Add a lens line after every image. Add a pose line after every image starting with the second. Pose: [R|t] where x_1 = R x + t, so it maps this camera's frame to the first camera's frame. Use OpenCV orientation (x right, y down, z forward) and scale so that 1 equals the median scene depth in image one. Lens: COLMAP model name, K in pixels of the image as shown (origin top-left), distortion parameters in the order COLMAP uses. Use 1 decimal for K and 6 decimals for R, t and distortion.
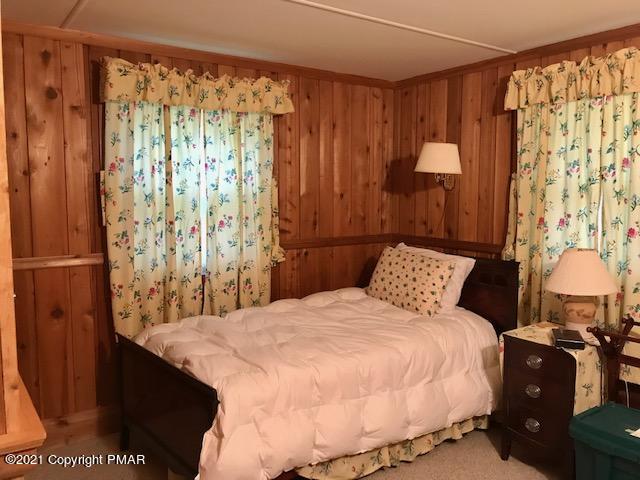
lens RADIAL K [[517.5, 0, 322.9], [0, 517.5, 245.3], [0, 0, 1]] dist [0.005047, -0.011749]
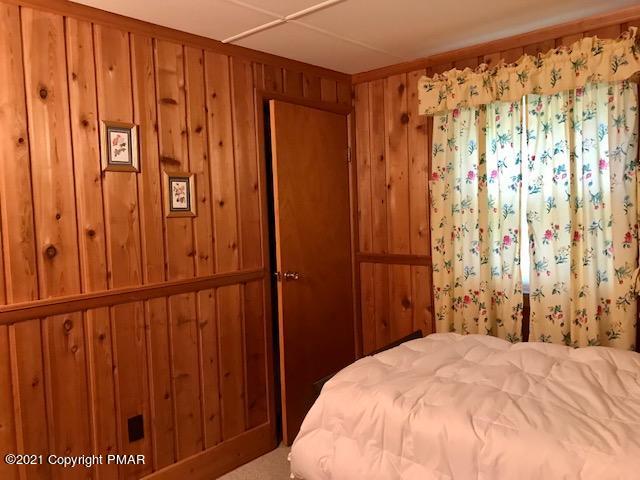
lens RADIAL K [[546.4, 0, 320.0], [0, 546.4, 240.0], [0, 0, 1]] dist [0.012820, 0.010977]
pose [[0.207424, 0.062276, -0.976267, 0.597459], [-0.053476, 0.997201, 0.052250, -0.061149], [0.976788, 0.041369, 0.210174, 0.491807]]
